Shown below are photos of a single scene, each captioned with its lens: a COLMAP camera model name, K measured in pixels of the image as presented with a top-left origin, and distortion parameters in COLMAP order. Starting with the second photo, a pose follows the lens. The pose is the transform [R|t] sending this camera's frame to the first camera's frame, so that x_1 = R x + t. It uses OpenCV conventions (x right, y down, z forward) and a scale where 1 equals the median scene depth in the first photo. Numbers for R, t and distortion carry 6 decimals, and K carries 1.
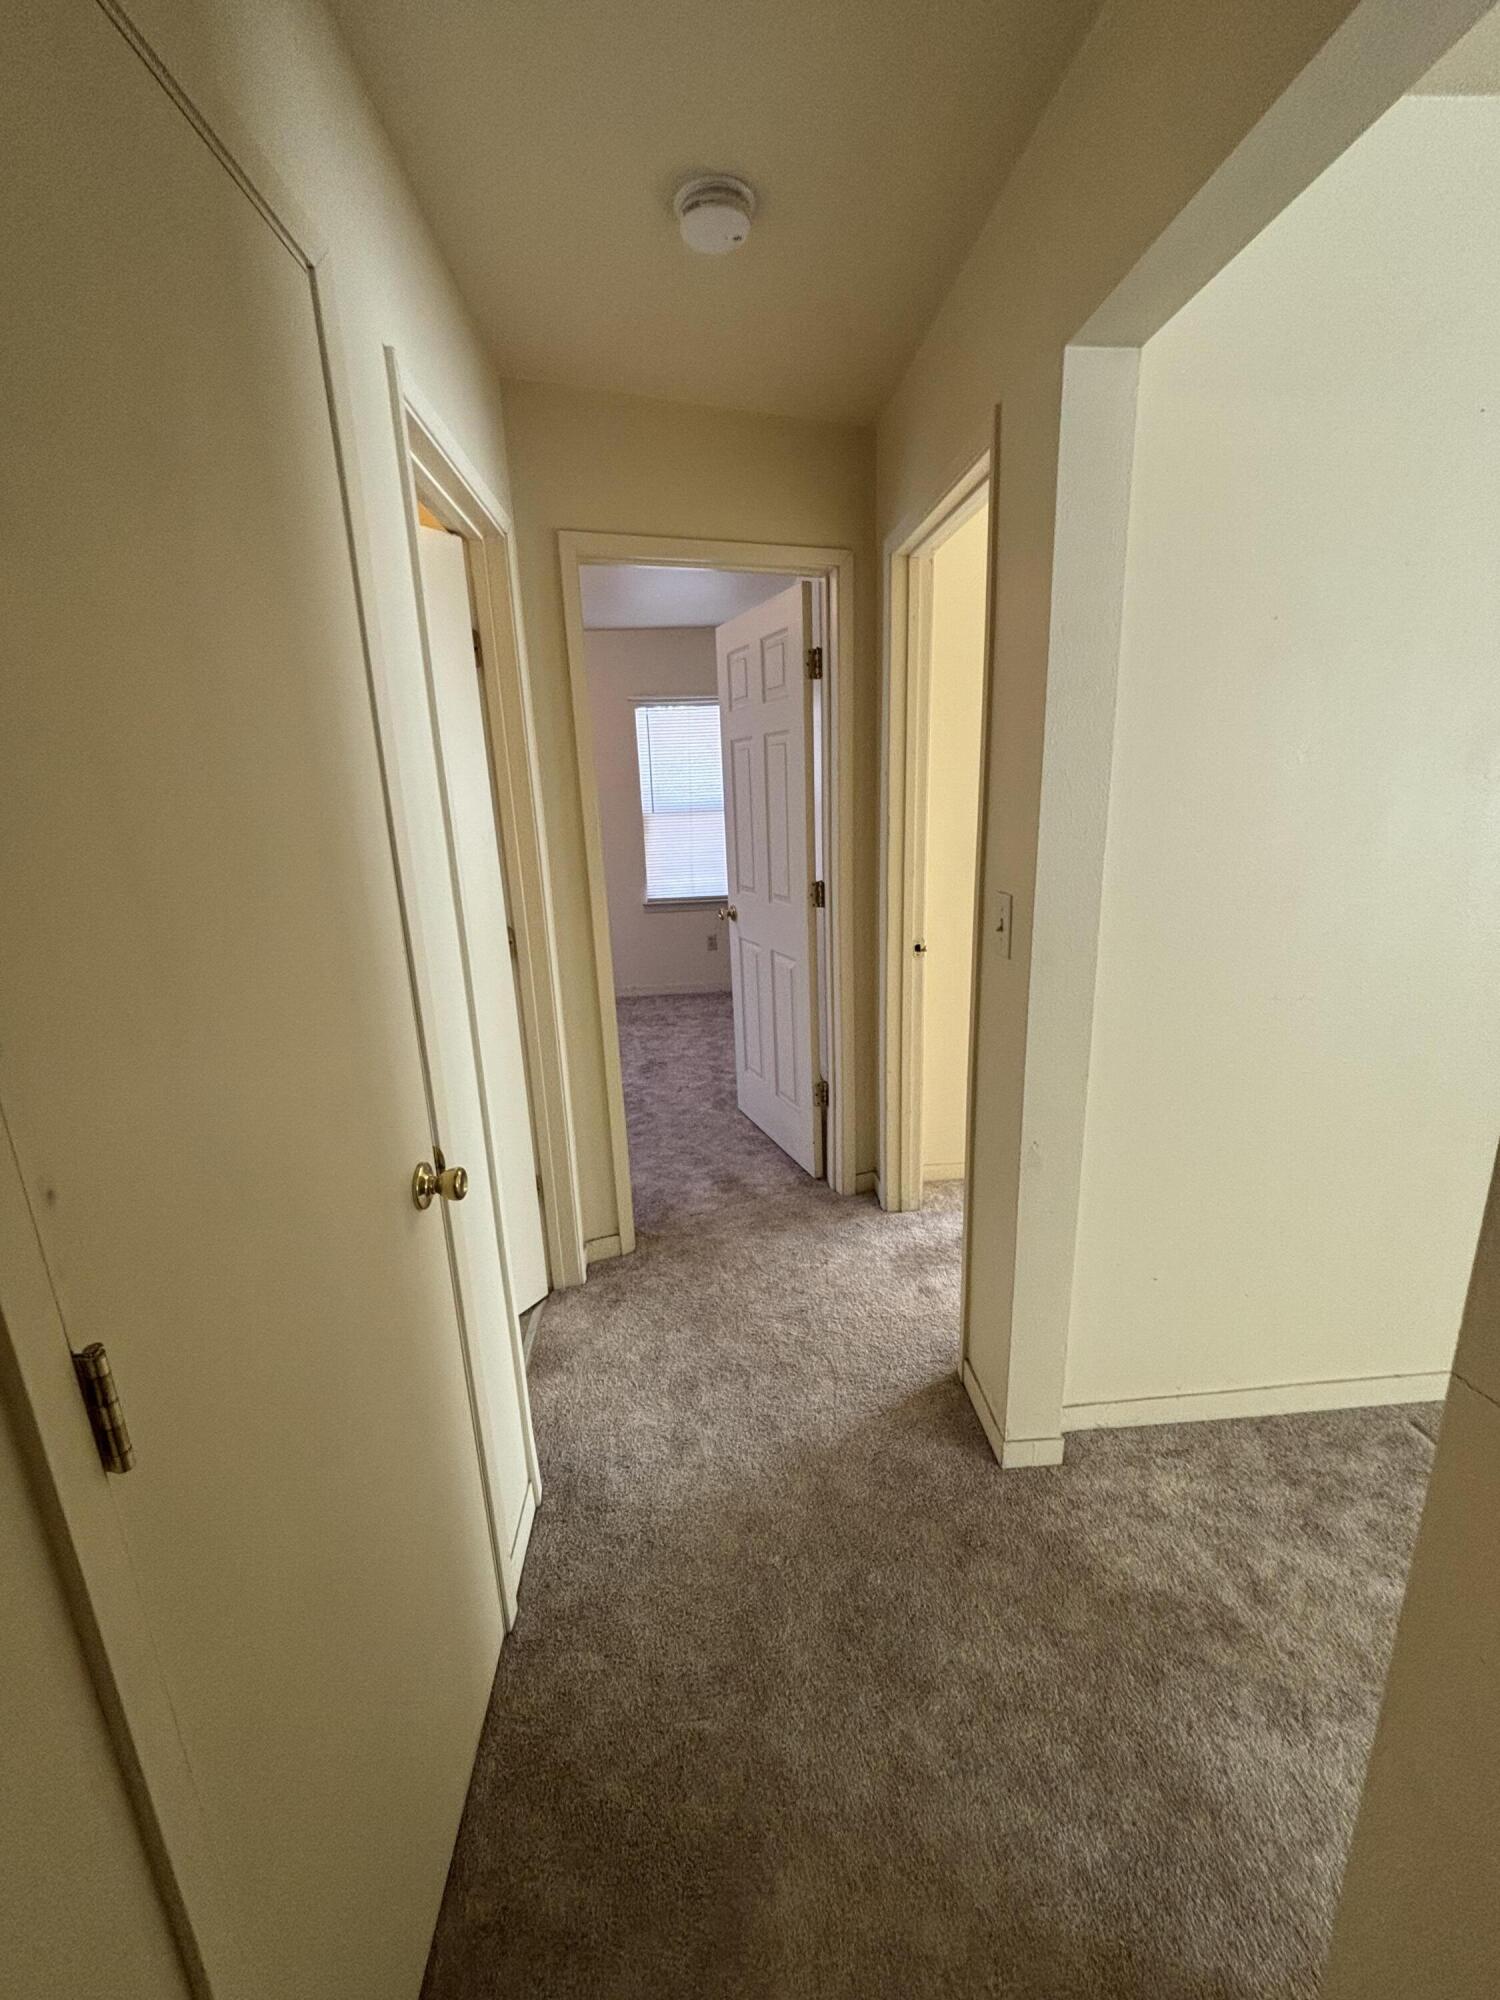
lens RADIAL K [[802.3, 0, 748.5], [0, 802.3, 996.9], [0, 0, 1]] dist [0.002267, -0.001622]
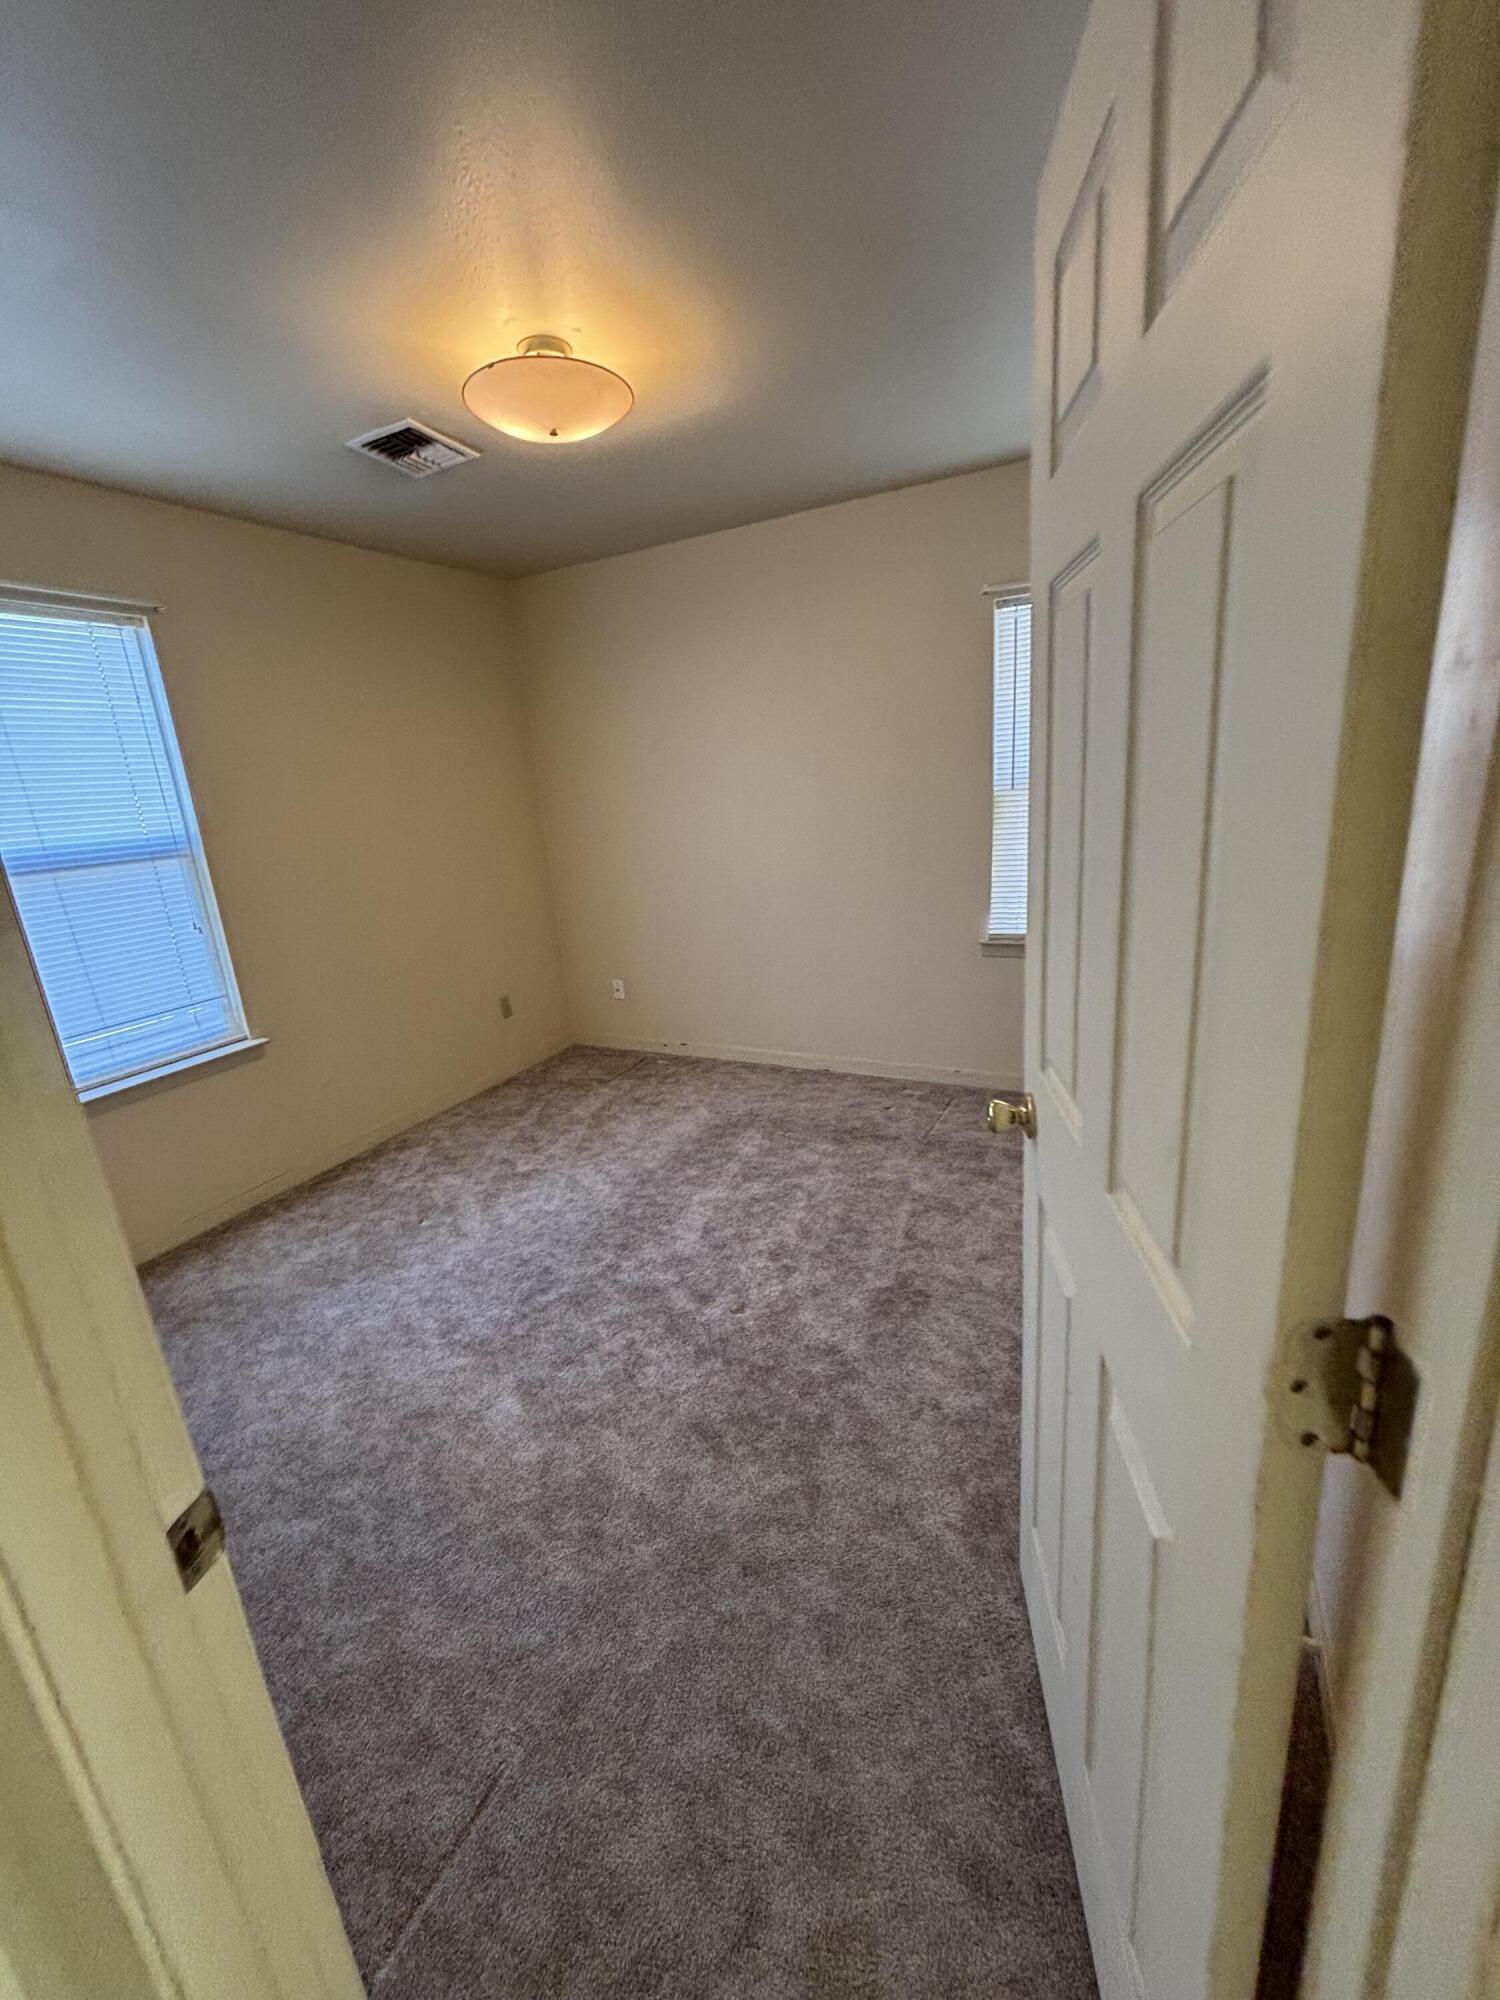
lens RADIAL K [[802.3, 0, 752.1], [0, 802.3, 991.8], [0, 0, 1]] dist [0.002267, -0.001622]
pose [[0.857536, 0.113248, -0.501804, 0.037973], [-0.090778, 0.993472, 0.069078, -0.148690], [0.506351, -0.013684, 0.862219, 0.559598]]
